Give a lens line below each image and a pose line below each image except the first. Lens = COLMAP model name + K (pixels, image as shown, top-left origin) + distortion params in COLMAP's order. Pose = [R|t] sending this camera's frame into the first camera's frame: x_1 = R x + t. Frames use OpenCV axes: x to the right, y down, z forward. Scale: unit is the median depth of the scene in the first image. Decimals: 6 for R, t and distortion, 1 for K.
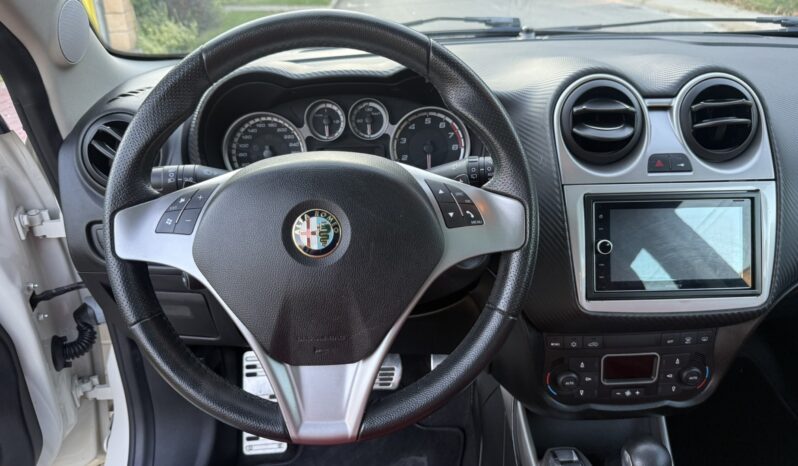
lens RADIAL K [[576.3, 0, 399.0], [0, 576.3, 233.0], [0, 0, 1]] dist [0.089503, -0.188728]
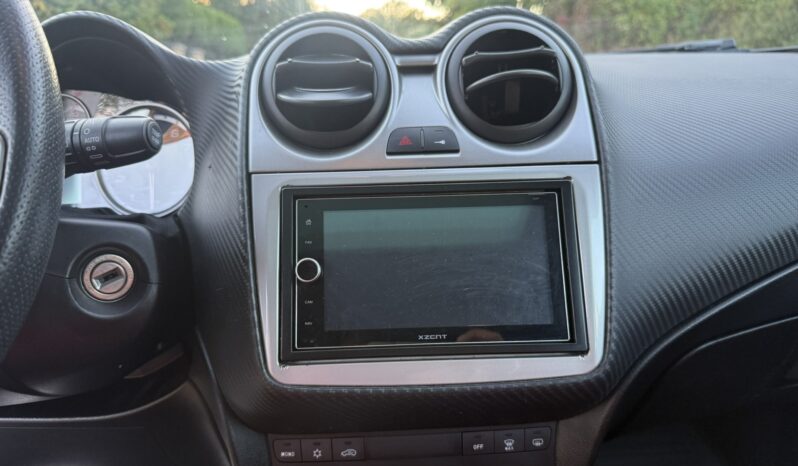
lens RADIAL K [[576.3, 0, 399.0], [0, 576.3, 233.0], [0, 0, 1]] dist [0.089503, -0.188728]
pose [[0.999867, -0.012481, -0.010511, 0.439828], [0.009903, 0.976104, -0.217078, 0.112322], [0.012970, 0.216945, 0.976098, 0.407472]]
